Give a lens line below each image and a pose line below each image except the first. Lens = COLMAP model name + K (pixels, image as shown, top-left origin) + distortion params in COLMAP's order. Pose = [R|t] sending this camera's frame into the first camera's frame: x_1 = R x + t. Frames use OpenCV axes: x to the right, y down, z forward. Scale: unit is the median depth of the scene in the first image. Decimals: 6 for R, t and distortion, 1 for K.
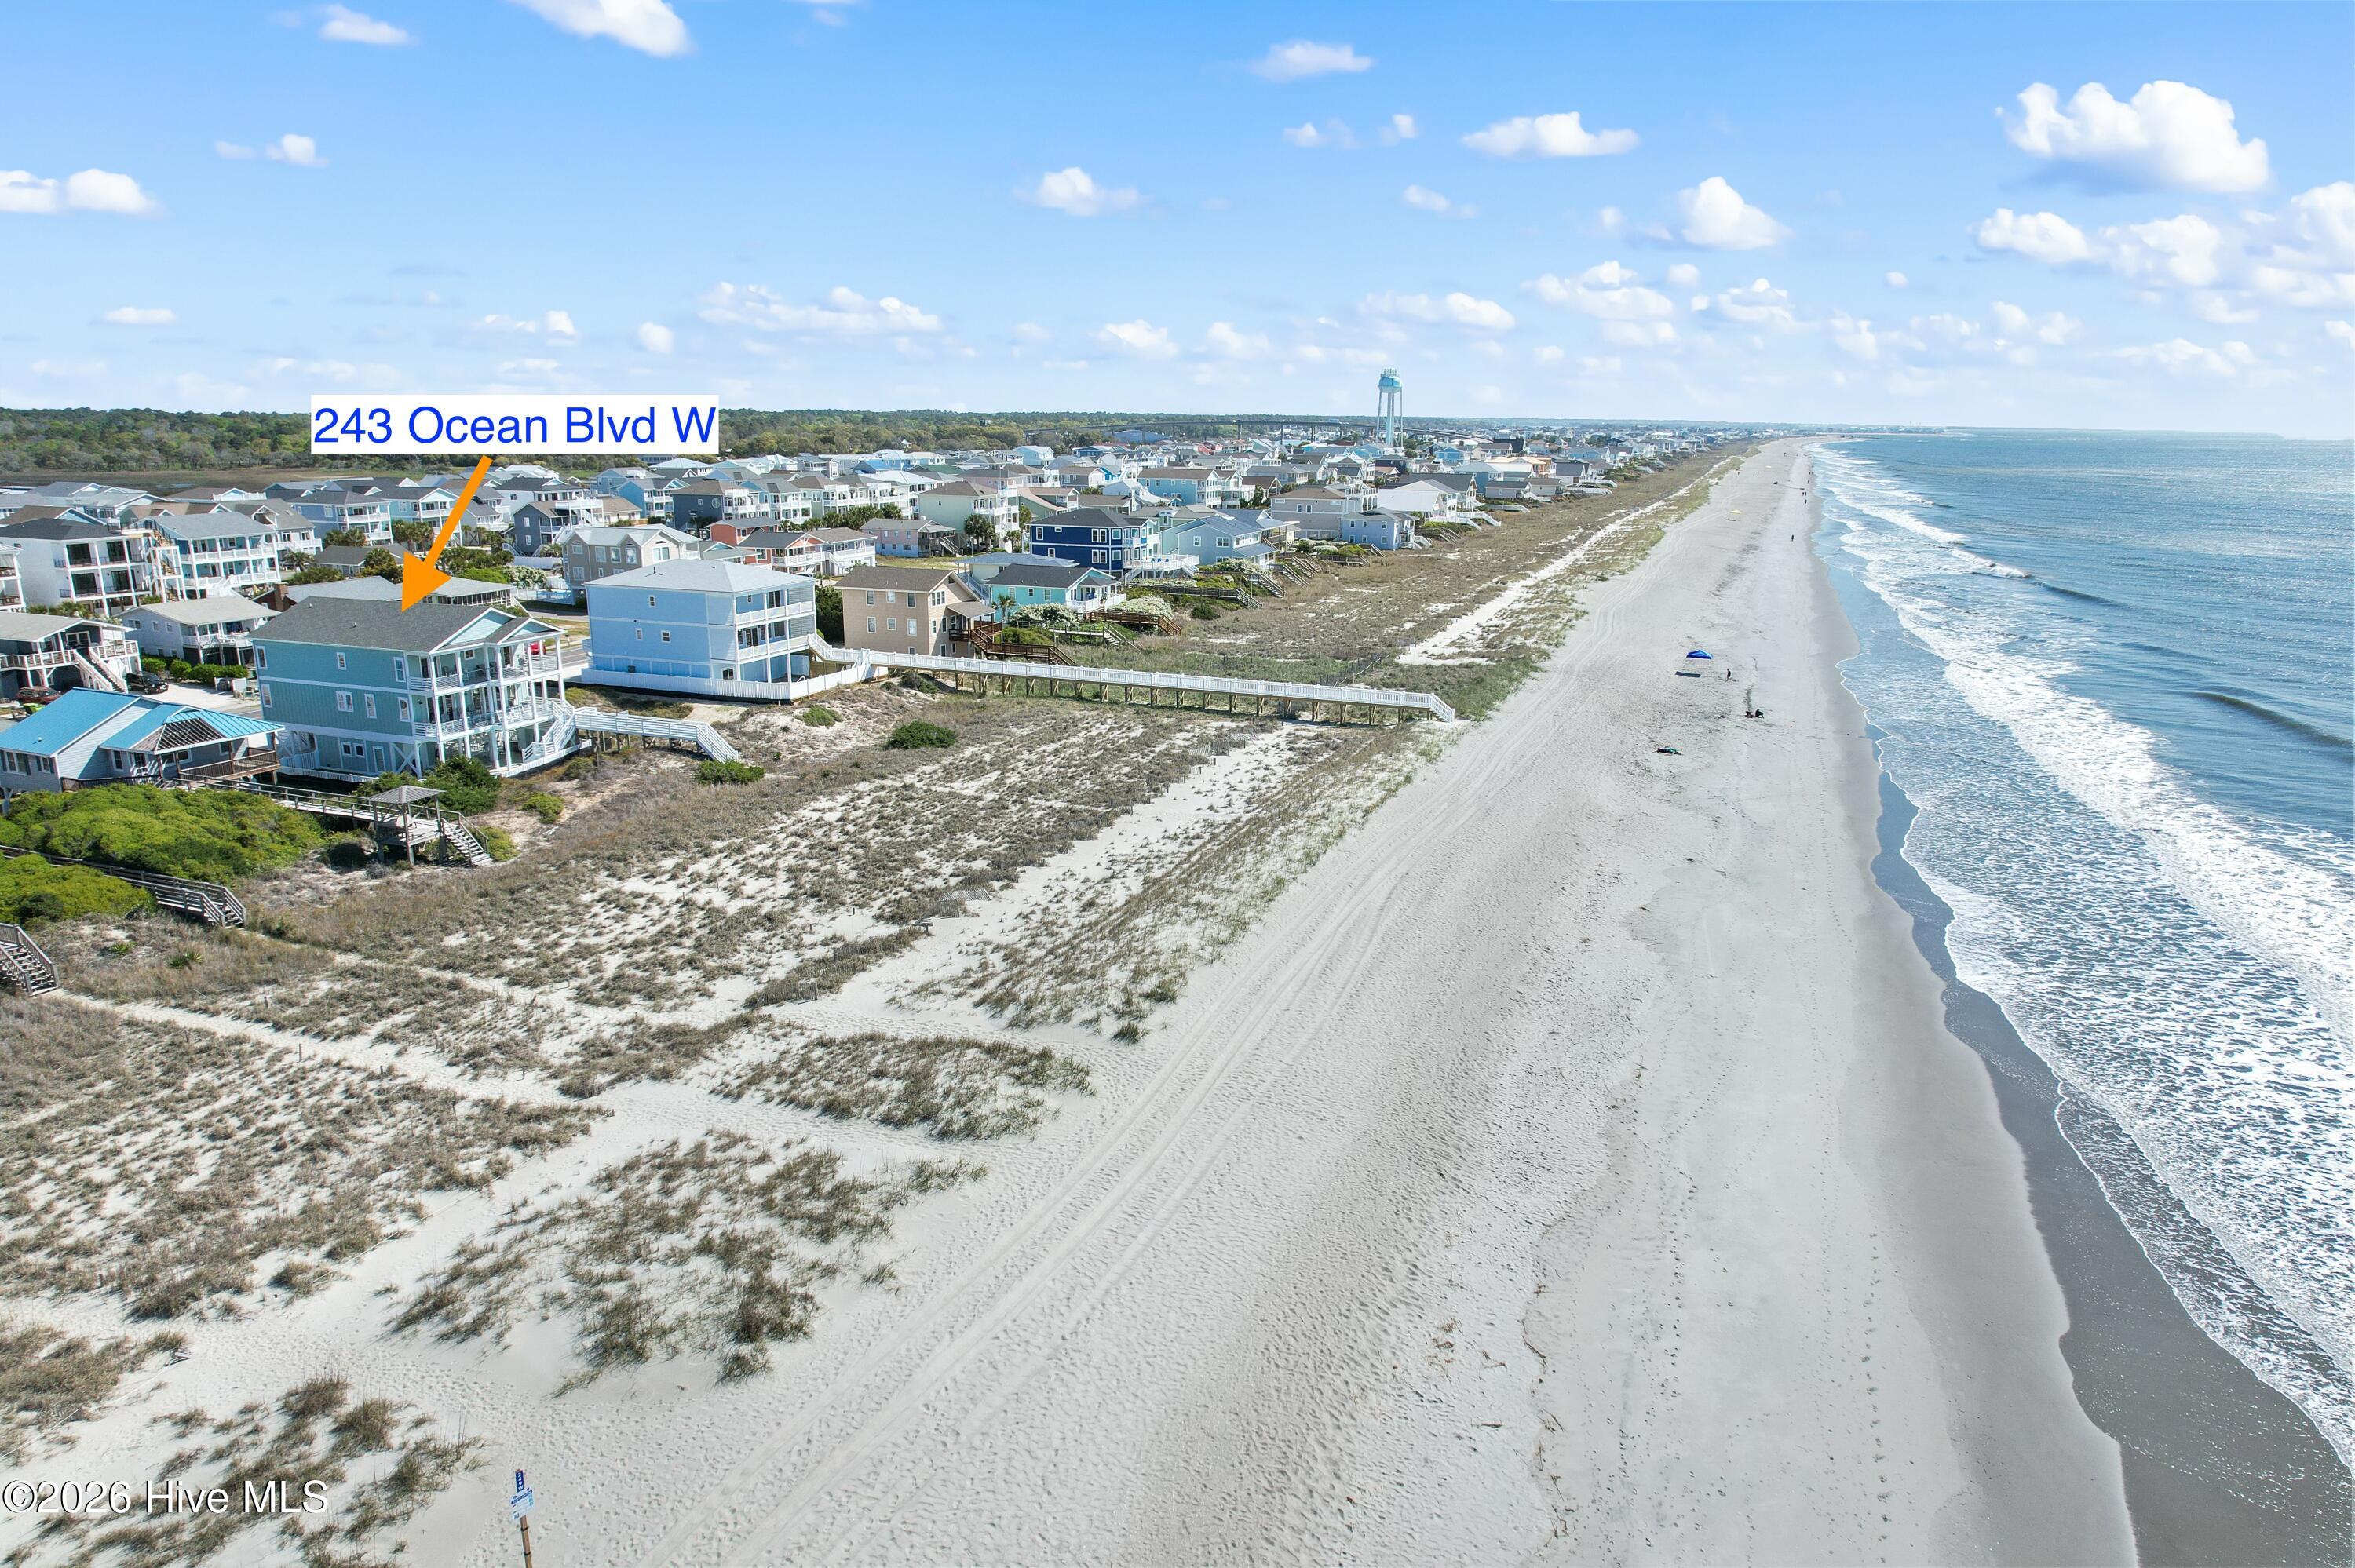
lens RADIAL K [[1503.4, 0, 1186.1], [0, 1503.4, 776.4], [0, 0, 1]] dist [-0.078057, 0.072742]
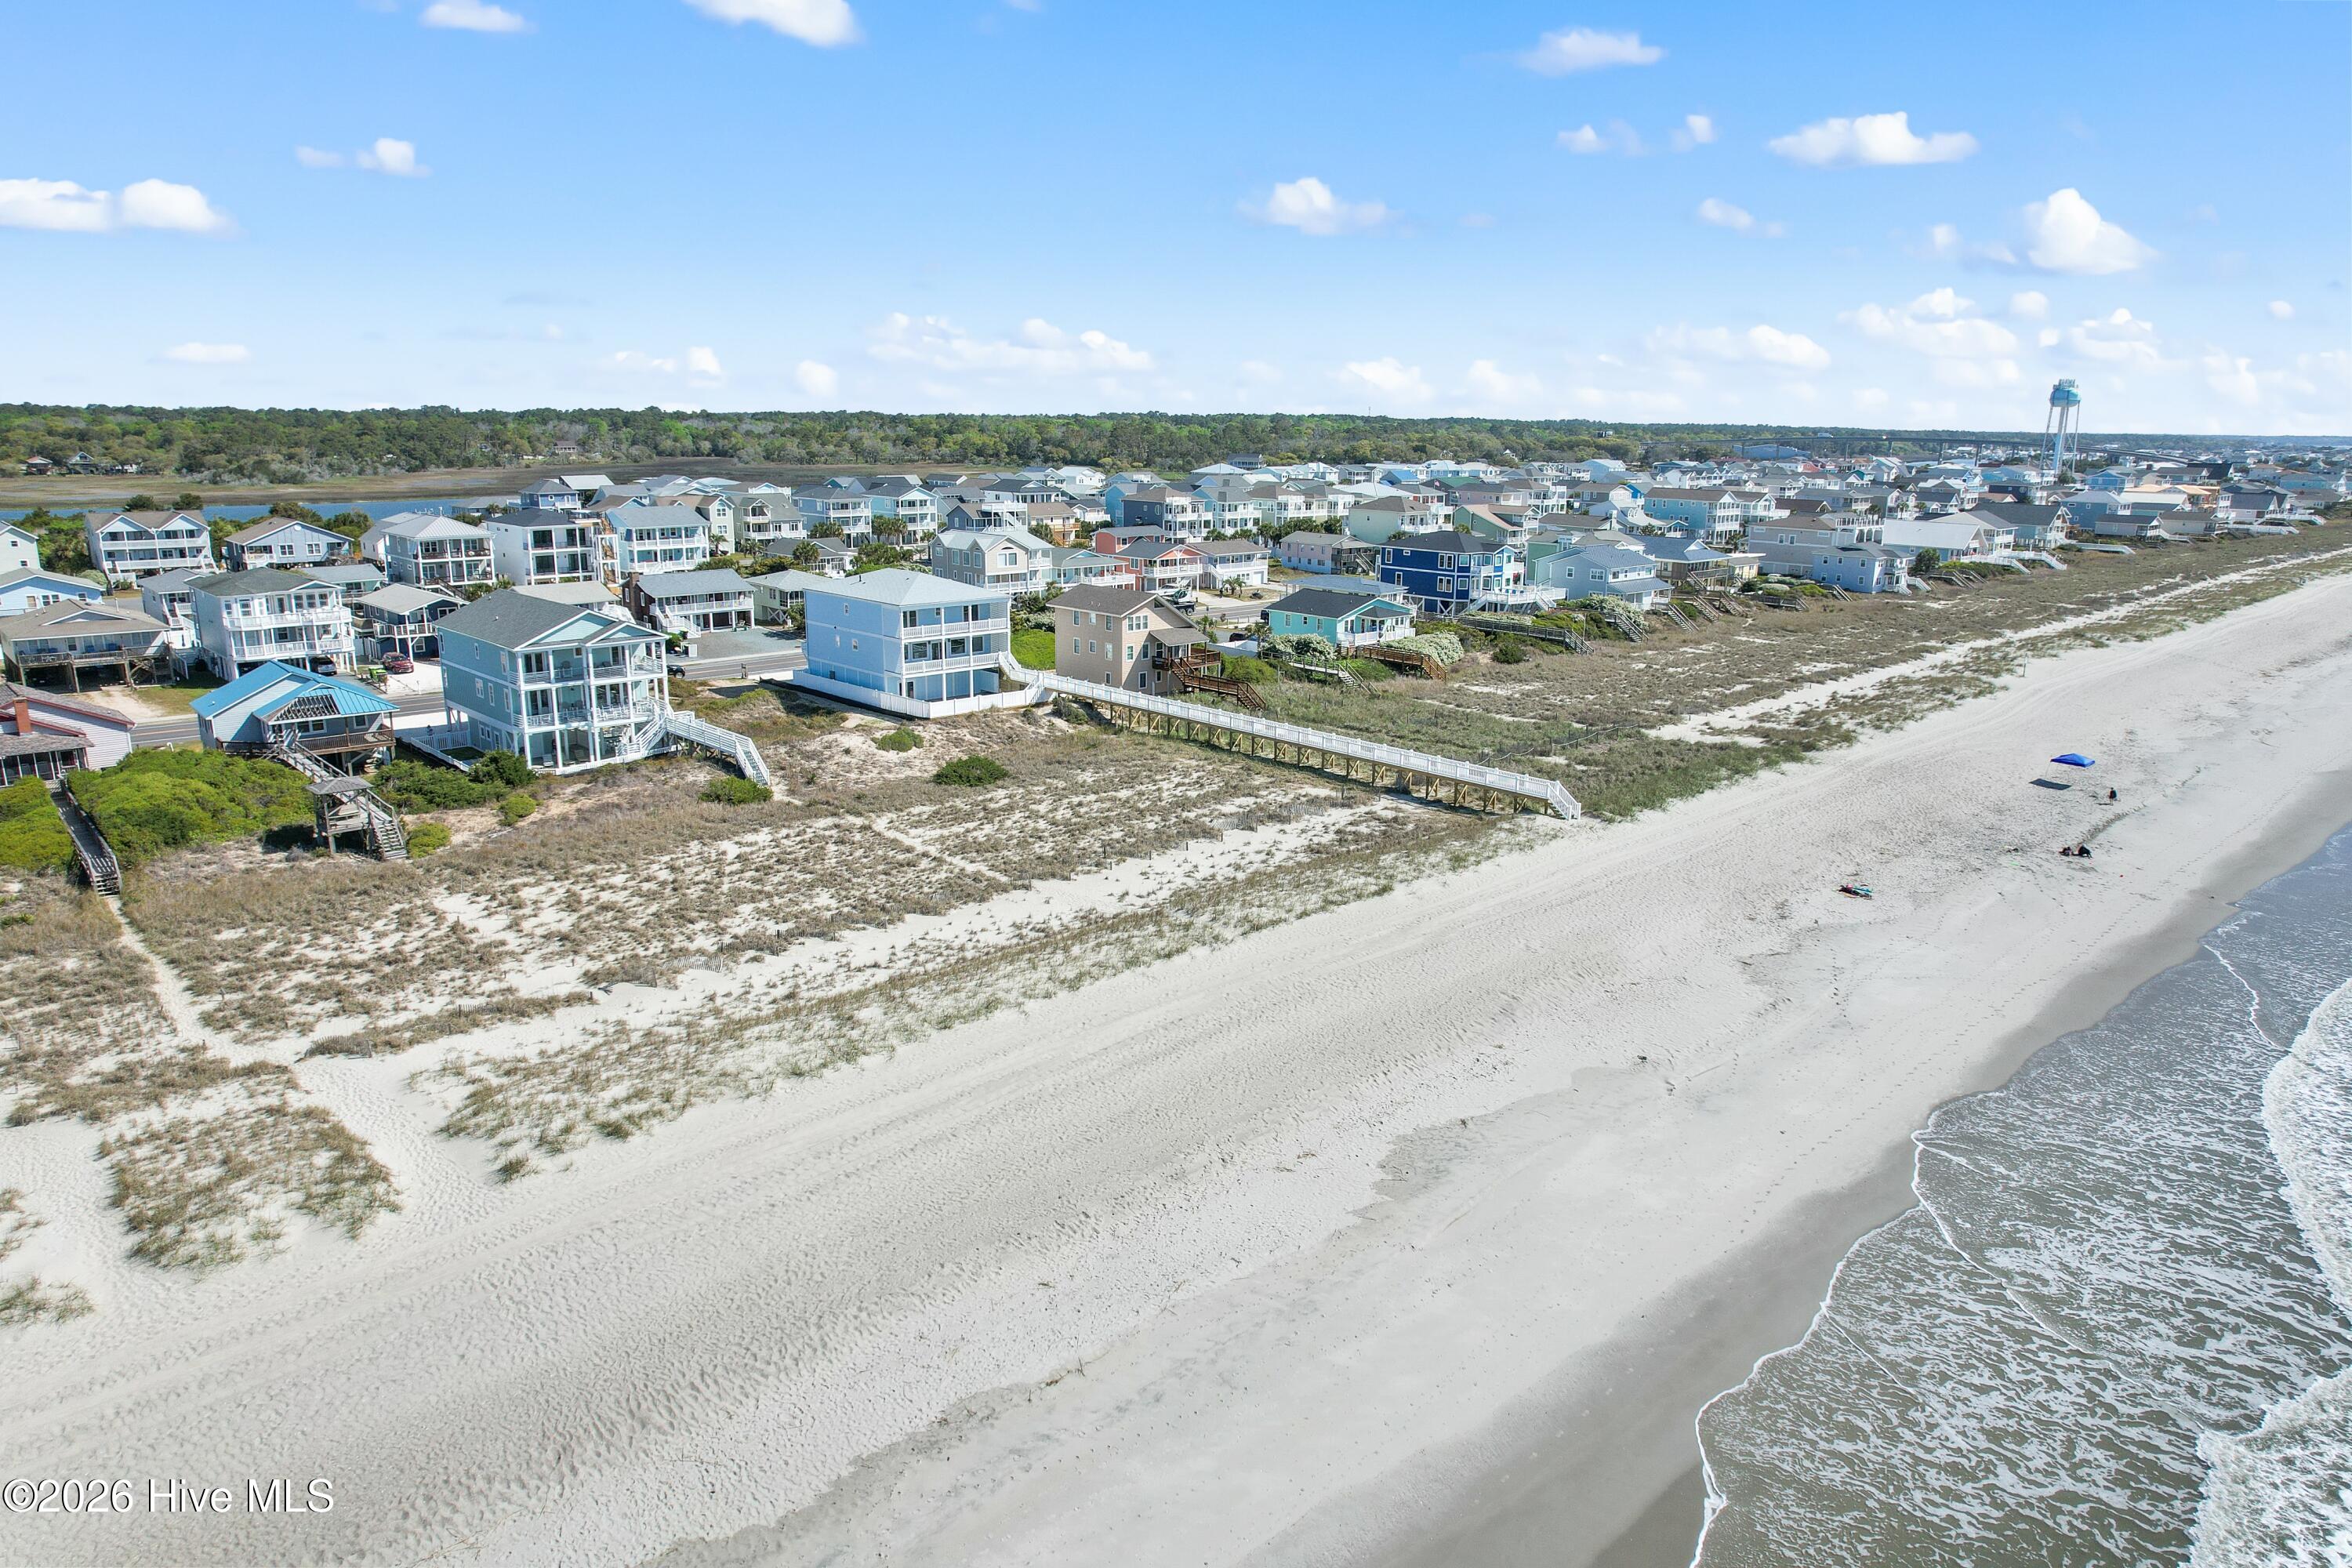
lens RADIAL K [[1501.7, 0, 1184.6], [0, 1501.7, 776.4], [0, 0, 1]] dist [-0.078057, 0.072742]
pose [[0.908774, 0.101145, -0.404846, 0.357159], [-0.103198, 0.994519, 0.016814, -0.059138], [0.404328, 0.026500, 0.914230, 0.217094]]
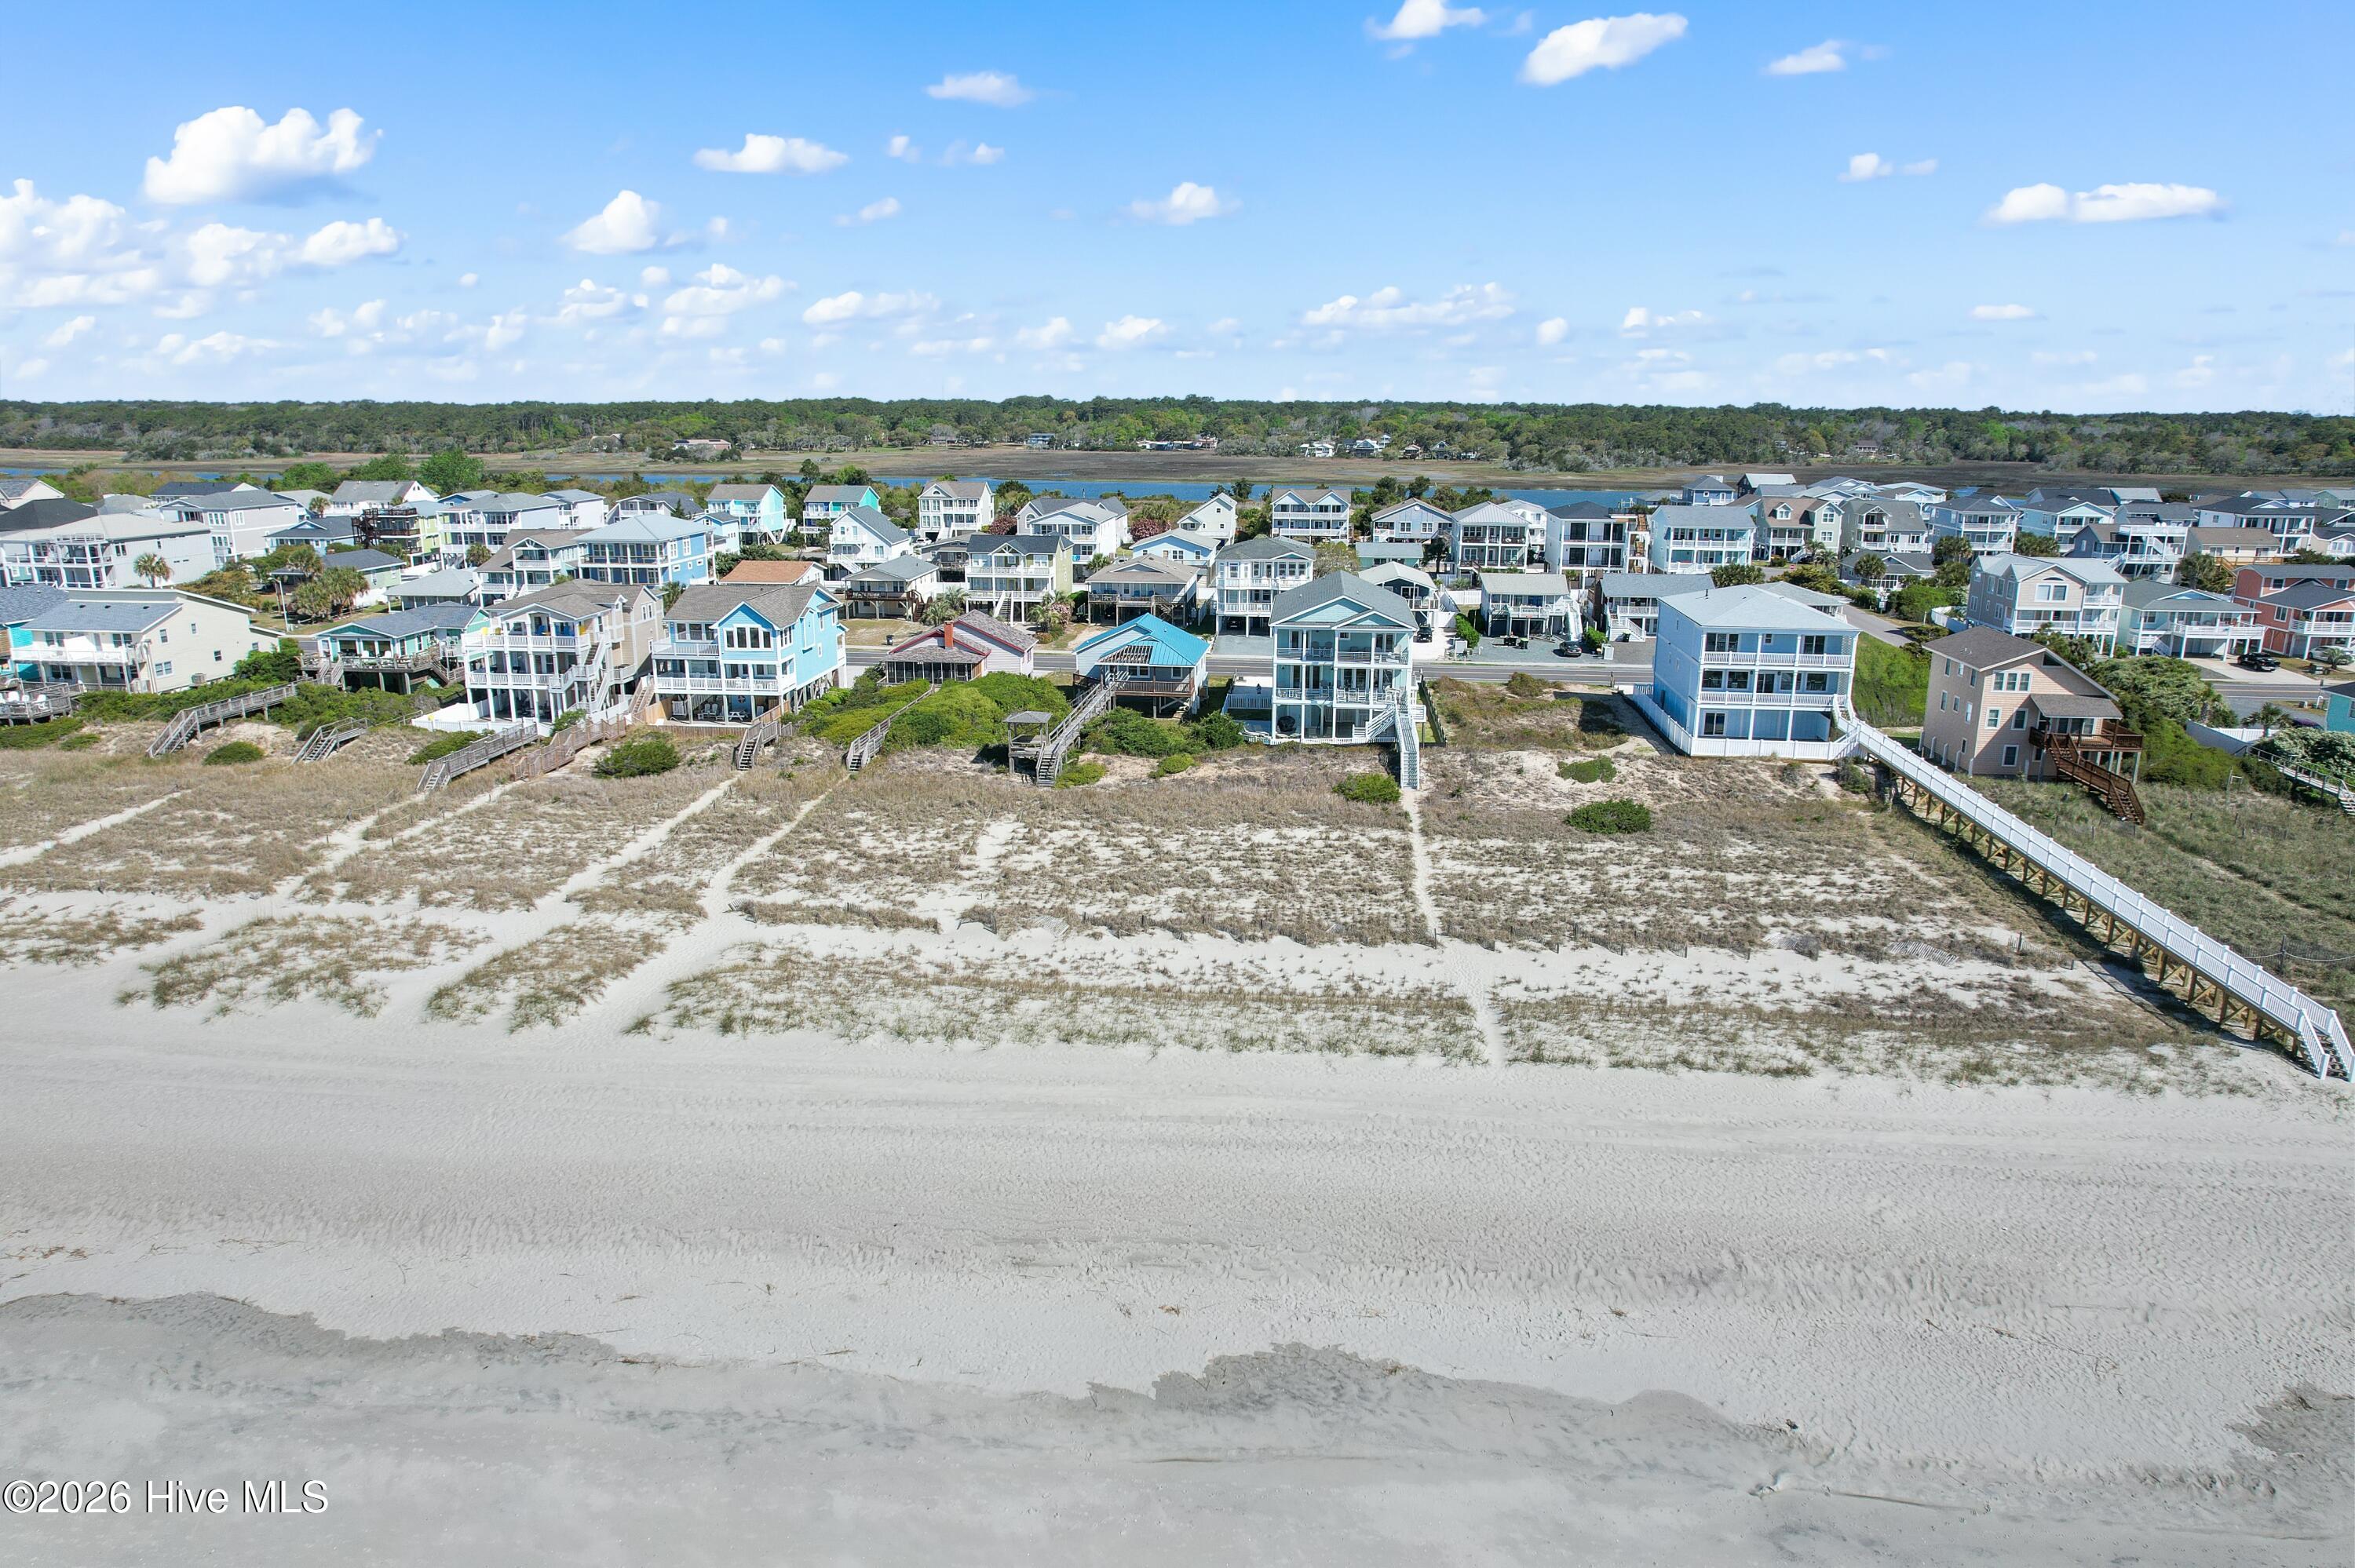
lens RADIAL K [[1503.4, 0, 1186.1], [0, 1503.4, 776.4], [0, 0, 1]] dist [-0.078057, 0.072742]
pose [[0.287446, 0.226076, -0.930733, 0.565992], [-0.227793, 0.959998, 0.162834, -0.141695], [0.930315, 0.165209, 0.327446, 0.561738]]
